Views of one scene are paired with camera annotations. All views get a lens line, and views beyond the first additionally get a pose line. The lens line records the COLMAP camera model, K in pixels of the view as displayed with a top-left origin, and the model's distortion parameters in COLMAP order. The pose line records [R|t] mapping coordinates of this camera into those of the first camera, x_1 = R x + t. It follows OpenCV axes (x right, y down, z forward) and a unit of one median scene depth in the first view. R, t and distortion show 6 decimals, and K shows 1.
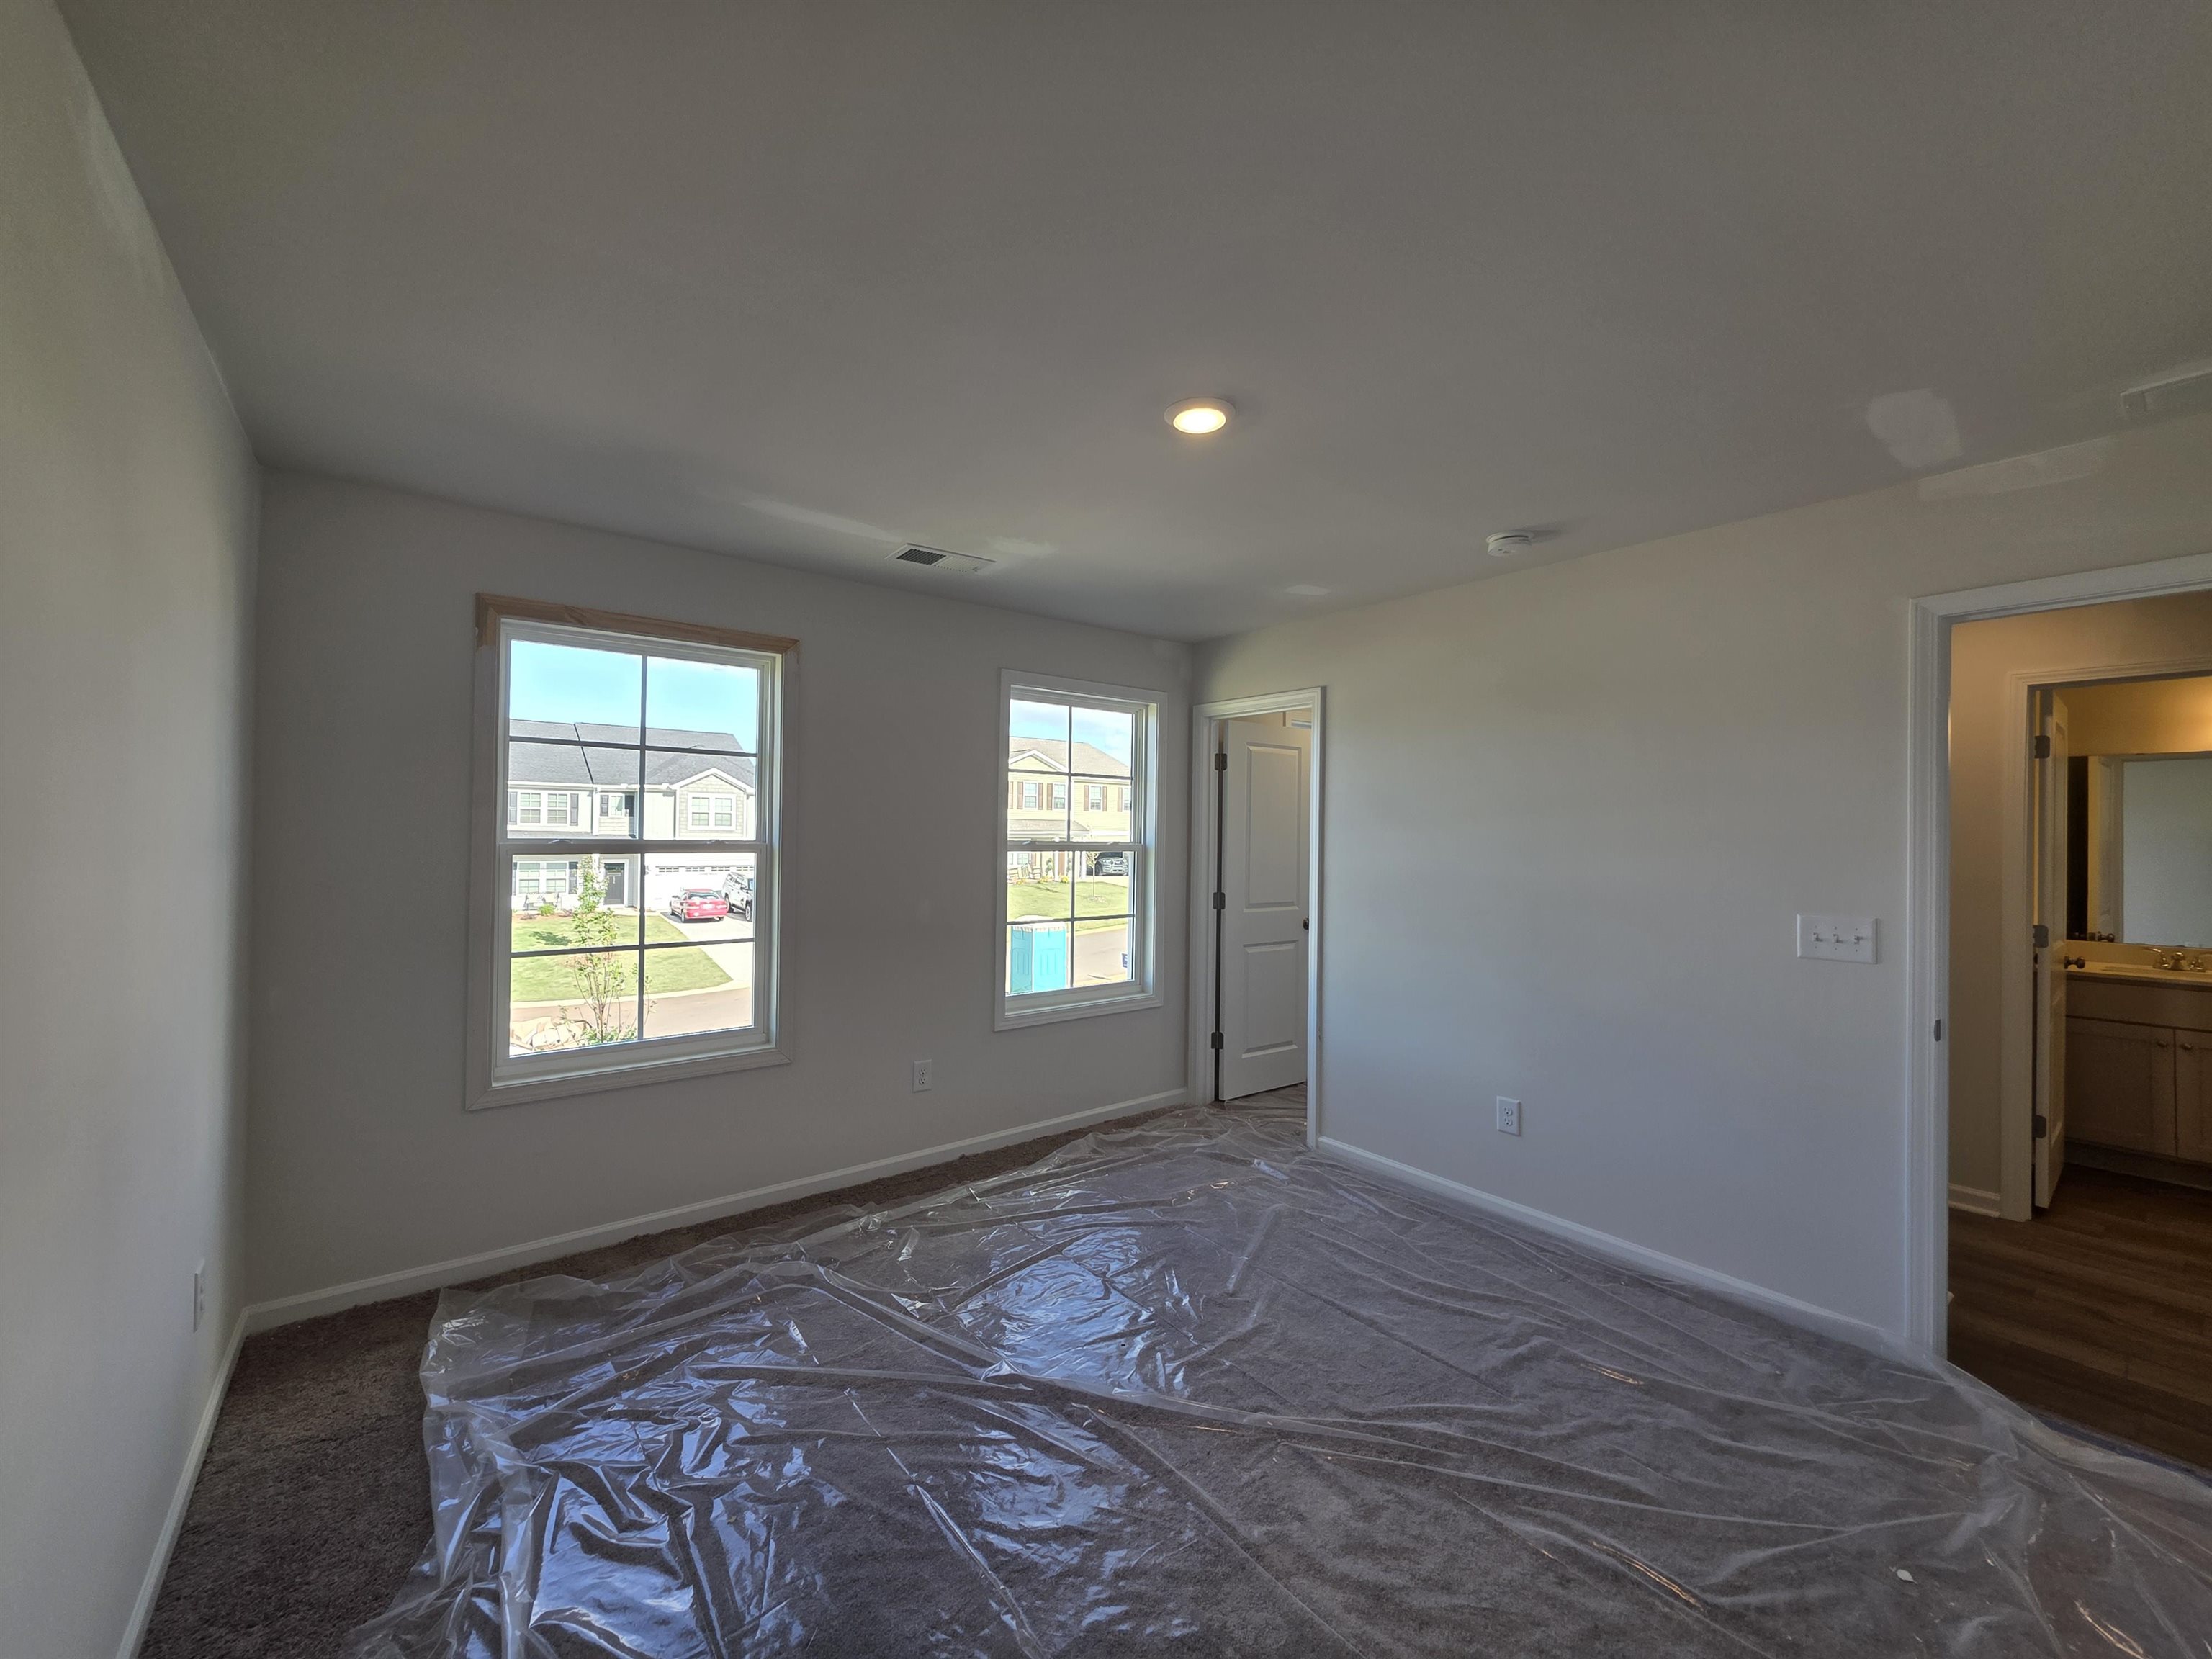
lens RADIAL K [[886.2, 0, 1100.7], [0, 886.2, 830.7], [0, 0, 1]] dist [0.001740, 0.000311]
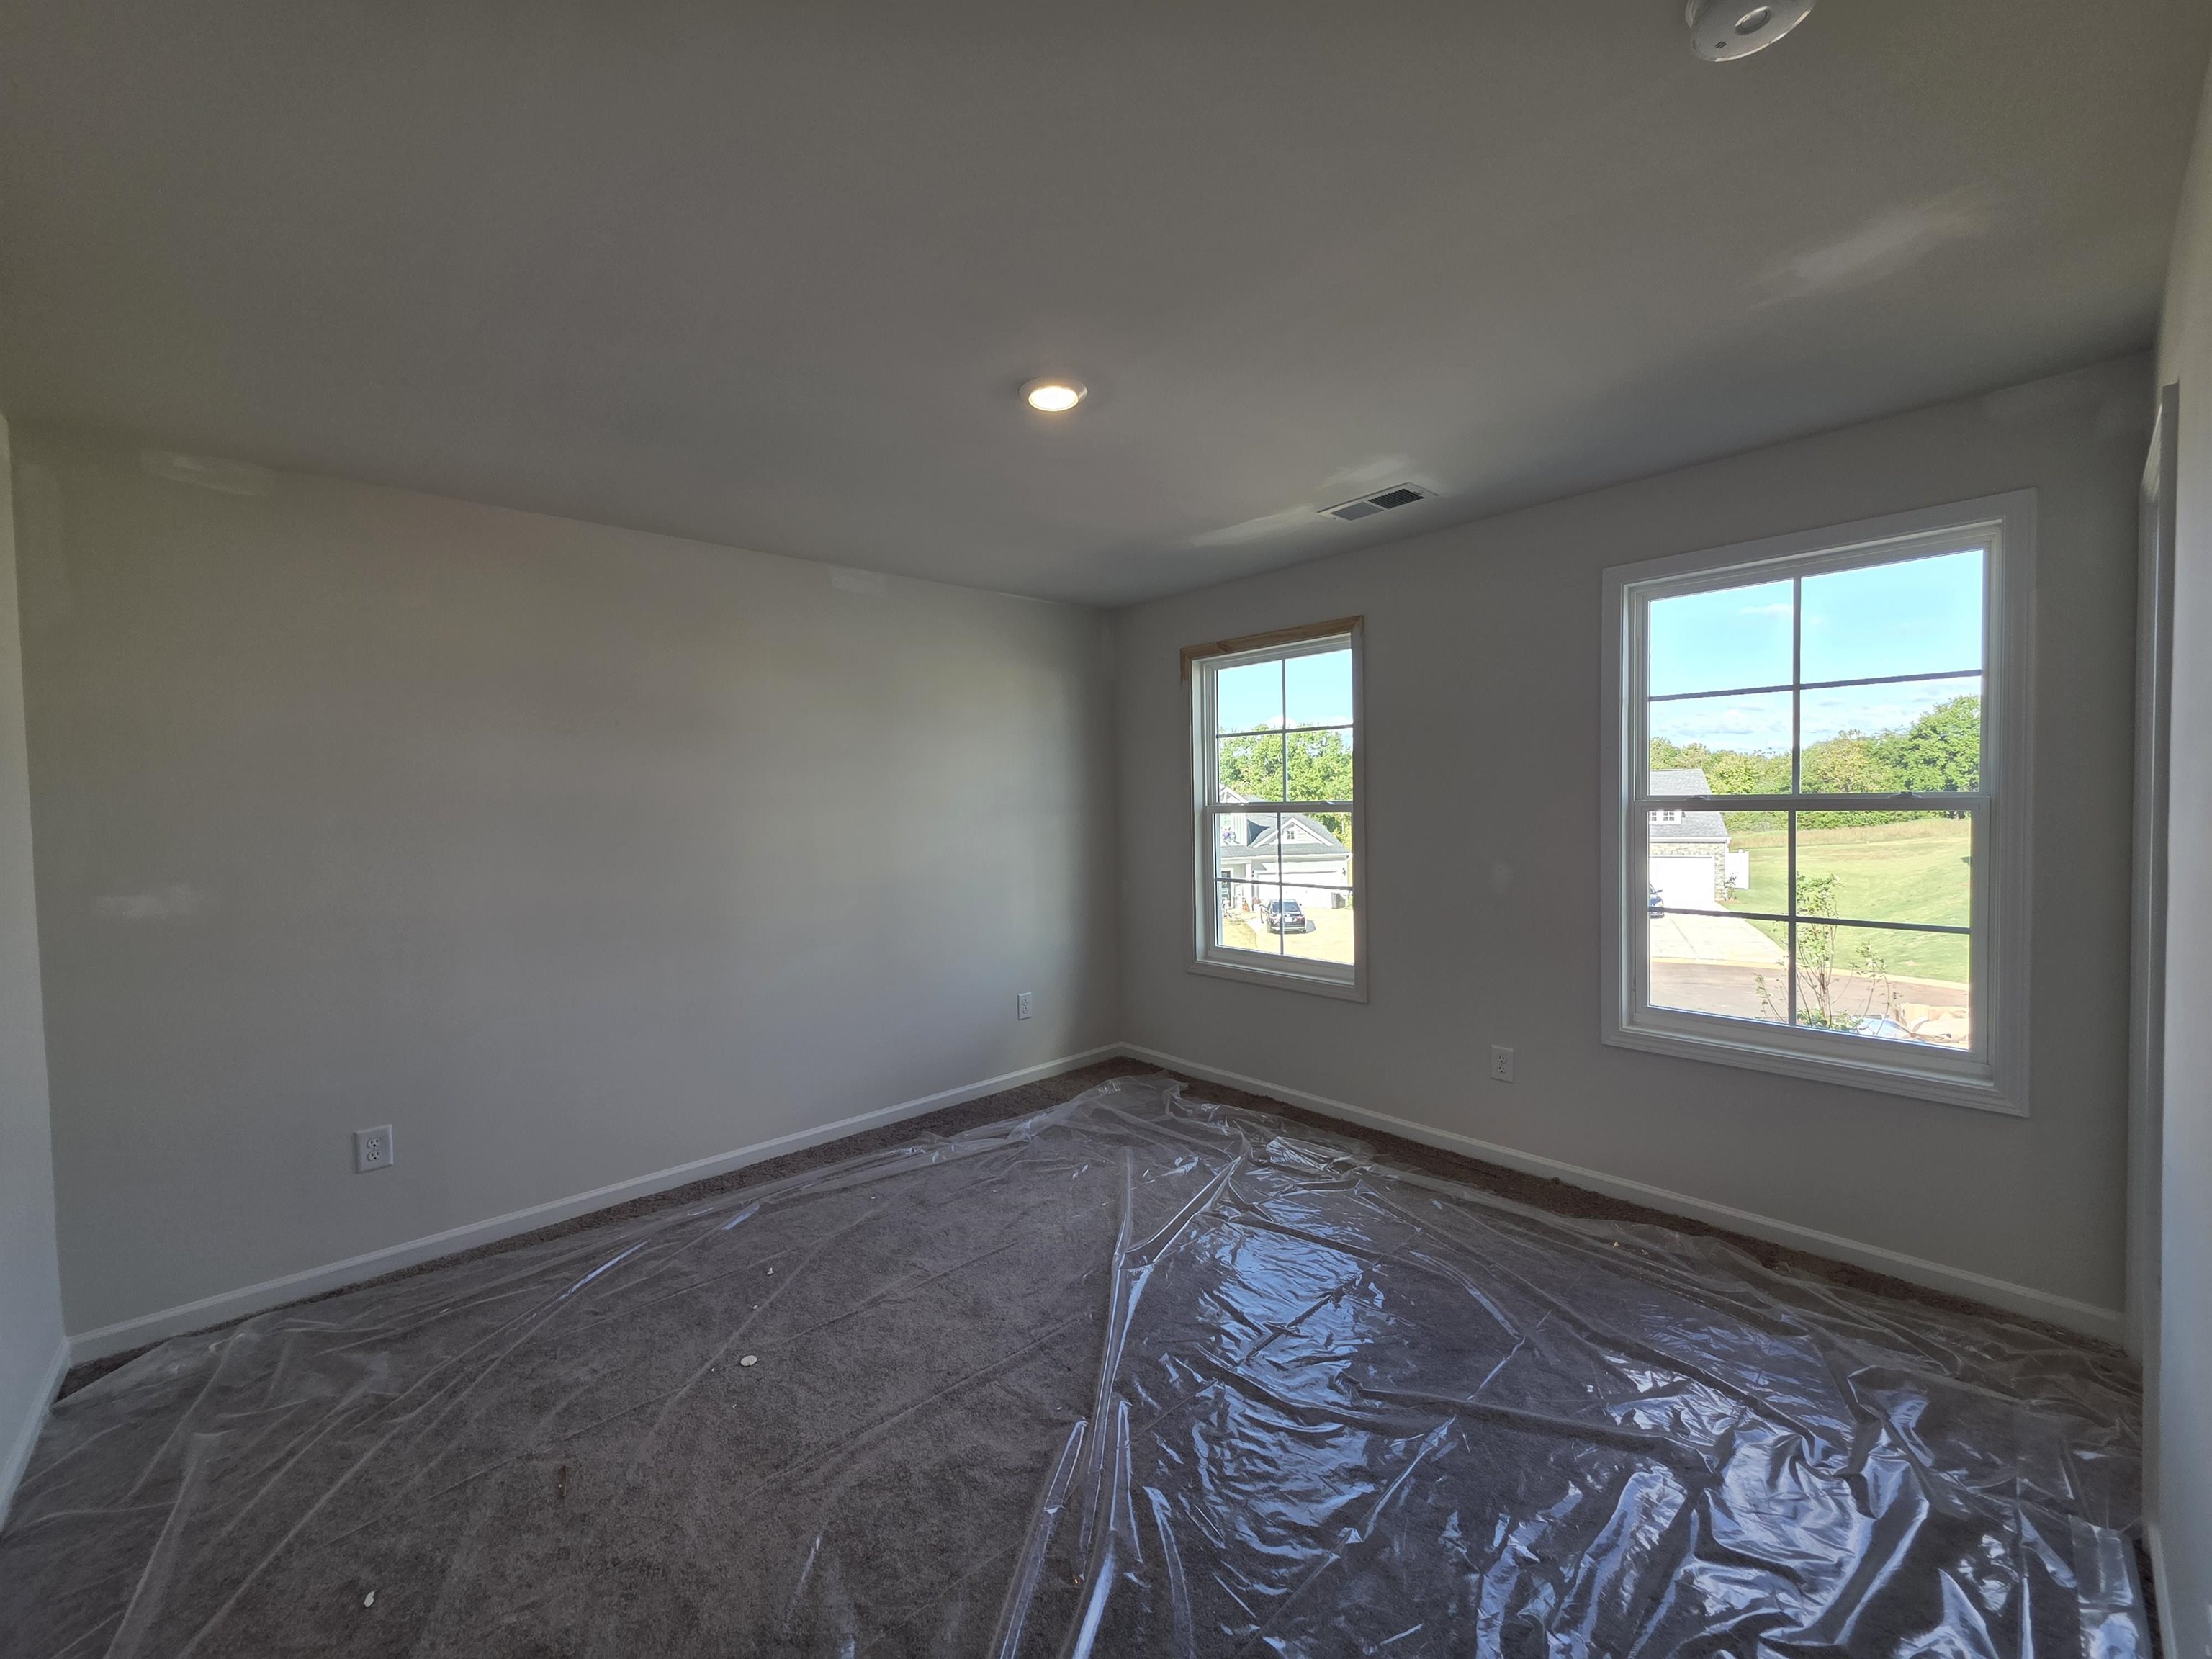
lens RADIAL K [[886.2, 0, 1116.2], [0, 886.2, 837.3], [0, 0, 1]] dist [0.001740, 0.000311]
pose [[0.079886, 0.026200, -0.996460, 0.762242], [0.023016, 0.999340, 0.028121, 0.019172], [0.996538, -0.025181, 0.079230, 0.647738]]
